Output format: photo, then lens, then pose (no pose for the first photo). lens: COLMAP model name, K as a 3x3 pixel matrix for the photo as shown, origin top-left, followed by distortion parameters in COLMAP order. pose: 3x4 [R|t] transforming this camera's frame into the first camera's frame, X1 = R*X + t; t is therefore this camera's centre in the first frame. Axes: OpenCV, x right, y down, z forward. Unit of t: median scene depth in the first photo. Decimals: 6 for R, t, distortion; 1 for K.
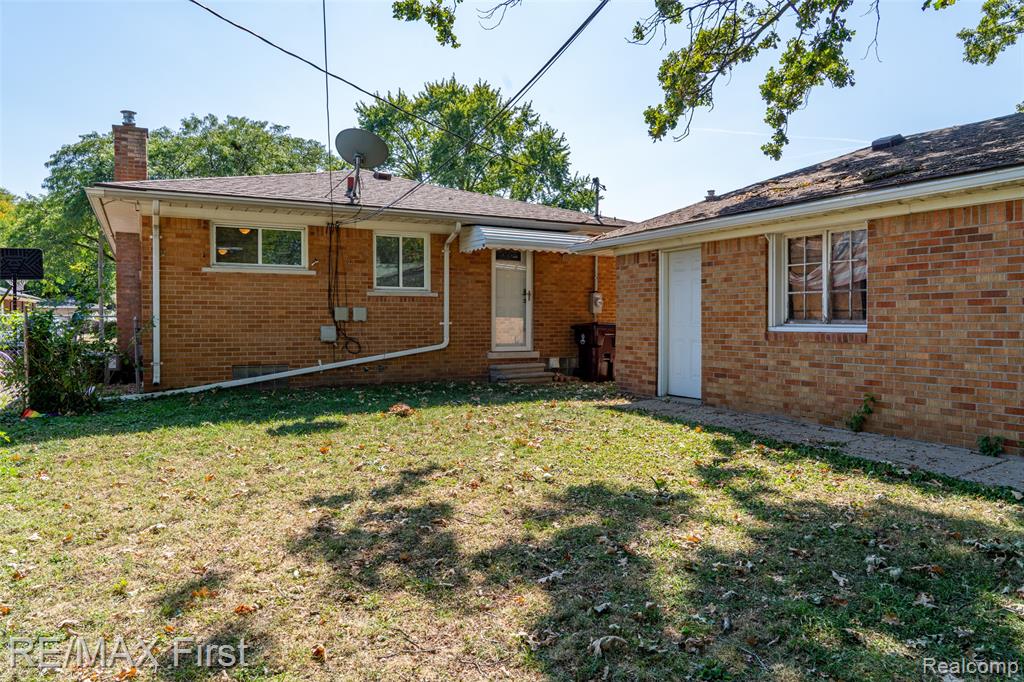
lens RADIAL K [[701.7, 0, 512.0], [0, 701.7, 341.0], [0, 0, 1]] dist [-0.008934, 0.003683]
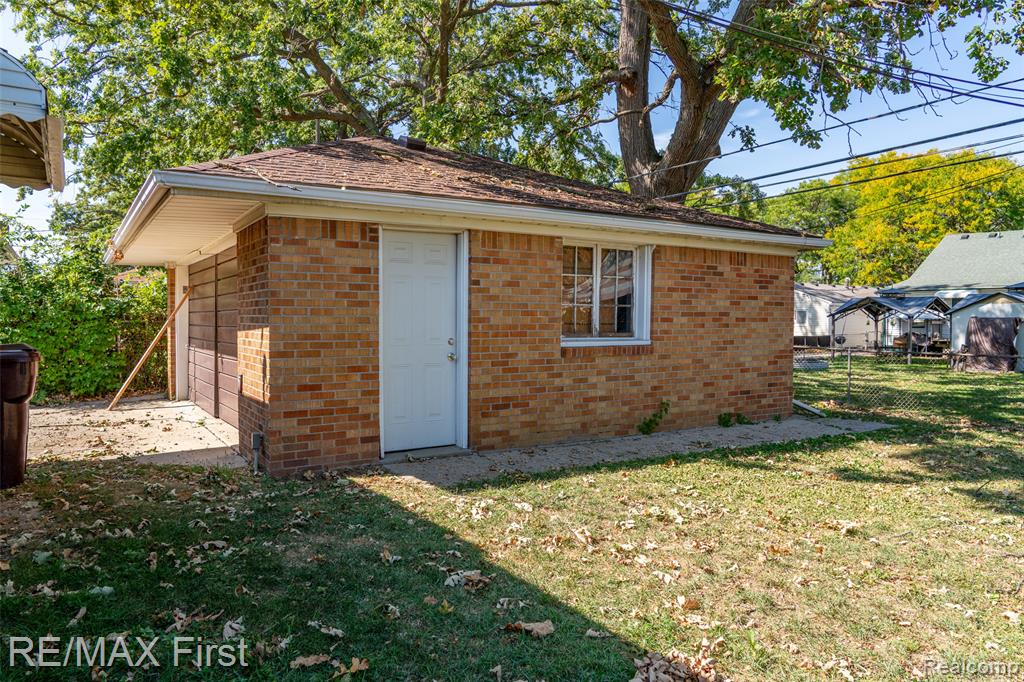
lens RADIAL K [[701.7, 0, 512.0], [0, 701.7, 341.0], [0, 0, 1]] dist [-0.008934, 0.003683]
pose [[-0.091929, -0.004851, 0.995754, -0.521319], [0.043396, 0.999019, 0.008873, -0.032468], [-0.994820, 0.044028, -0.091628, 1.157140]]
